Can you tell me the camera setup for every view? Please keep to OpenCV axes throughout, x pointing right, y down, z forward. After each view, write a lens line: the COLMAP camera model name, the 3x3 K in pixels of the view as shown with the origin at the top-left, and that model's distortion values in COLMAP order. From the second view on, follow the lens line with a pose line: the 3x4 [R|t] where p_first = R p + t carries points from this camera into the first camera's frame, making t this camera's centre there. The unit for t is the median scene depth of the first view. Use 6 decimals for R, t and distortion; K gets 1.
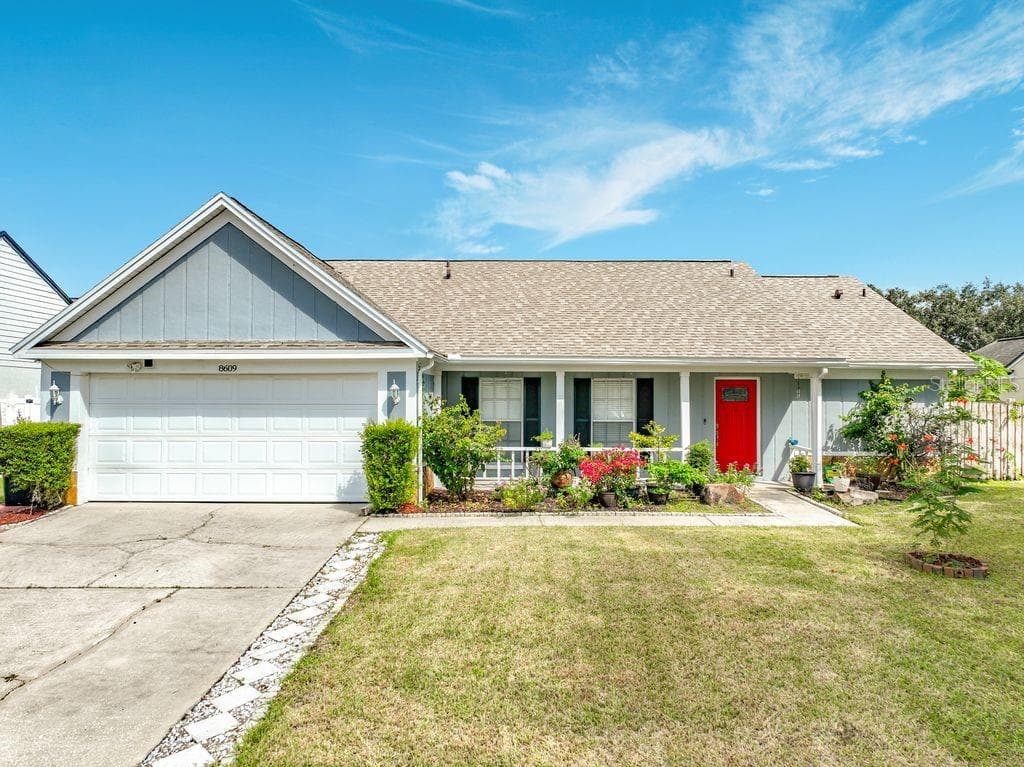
lens RADIAL K [[724.1, 0, 511.9], [0, 724.1, 392.1], [0, 0, 1]] dist [-0.006334, 0.022940]
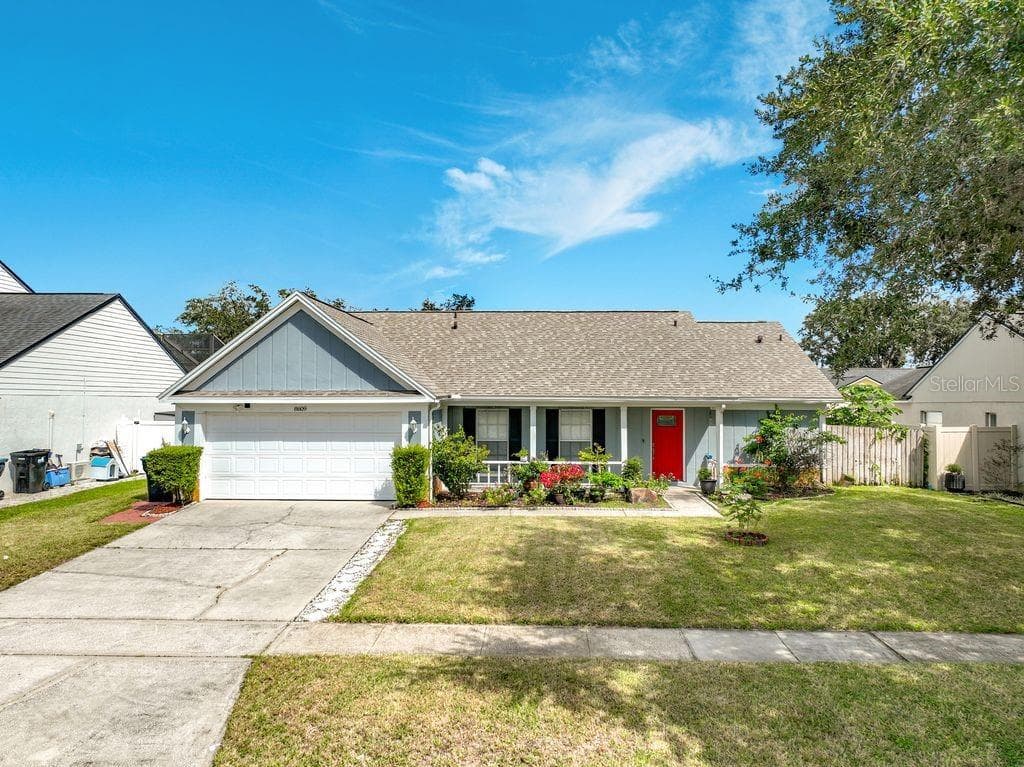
lens RADIAL K [[724.1, 0, 512.5], [0, 724.1, 391.9], [0, 0, 1]] dist [-0.006334, 0.022940]
pose [[0.999585, -0.001552, -0.028749, 0.079974], [0.001510, 0.999998, -0.001503, -0.064394], [0.028752, 0.001459, 0.999586, -0.455001]]
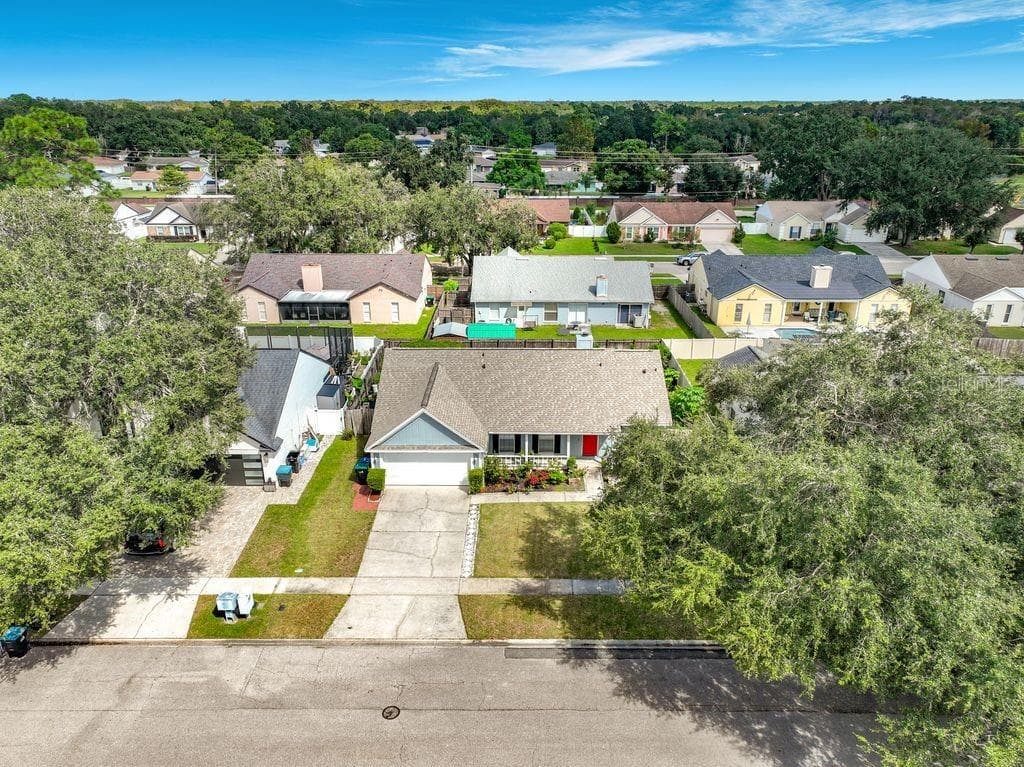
lens RADIAL K [[724.1, 0, 513.4], [0, 724.1, 380.6], [0, 0, 1]] dist [-0.006334, 0.022940]
pose [[0.999985, -0.005152, -0.001647, 0.022073], [0.005398, 0.930840, 0.365386, -1.564237], [-0.000349, -0.365390, 0.930854, -2.003877]]
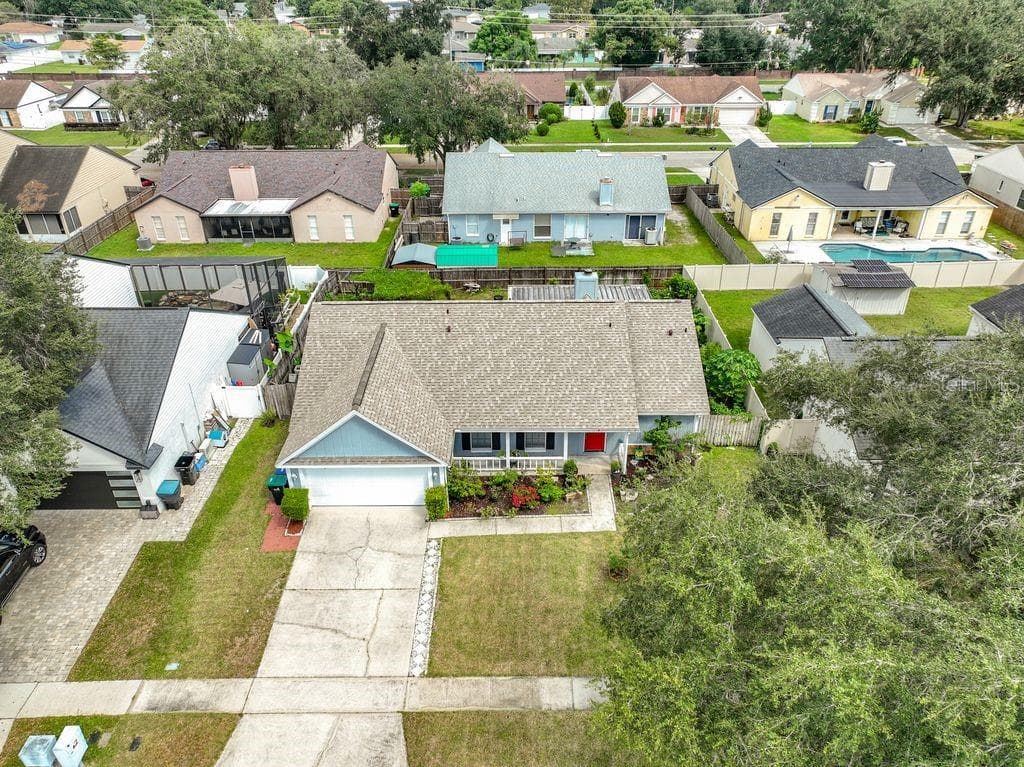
lens RADIAL K [[724.1, 0, 512.7], [0, 724.1, 384.5], [0, 0, 1]] dist [-0.006334, 0.022940]
pose [[0.999871, -0.015596, 0.003953, 0.090028], [0.011355, 0.858084, 0.513384, -1.470118], [-0.011399, -0.513273, 0.858150, -0.903131]]
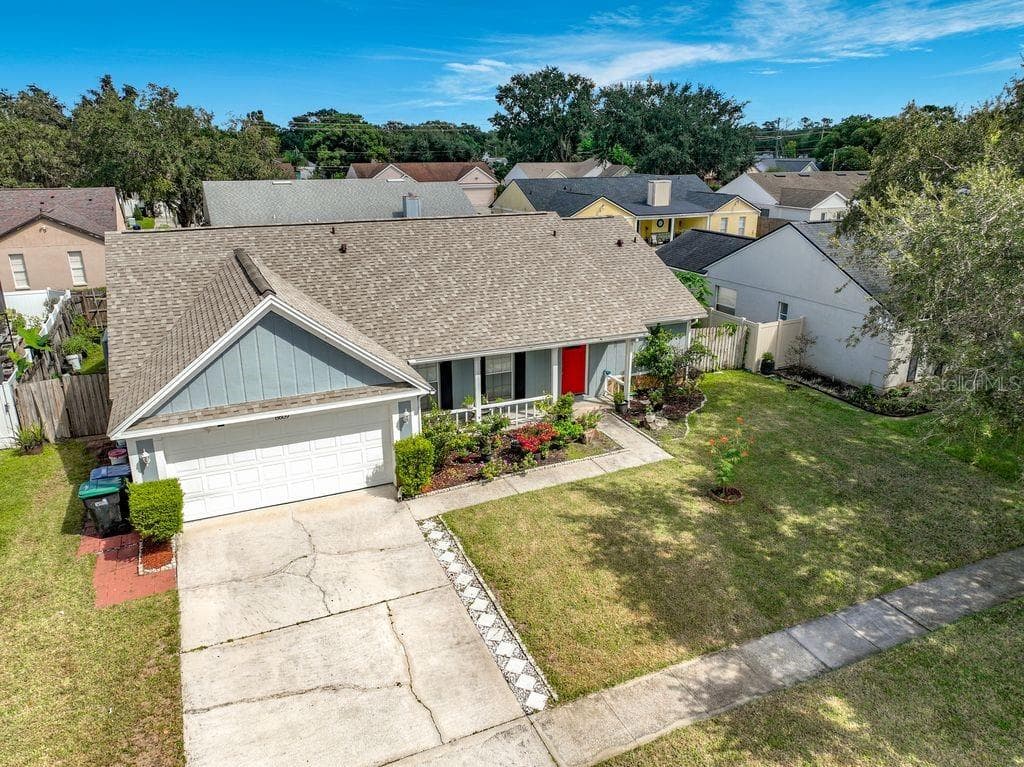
lens RADIAL K [[724.1, 0, 515.2], [0, 724.1, 389.6], [0, 0, 1]] dist [-0.006334, 0.022940]
pose [[0.905236, -0.142155, 0.400424, -0.529831], [0.000710, 0.942882, 0.333128, -0.525855], [-0.424908, -0.301275, 0.853632, -0.313910]]
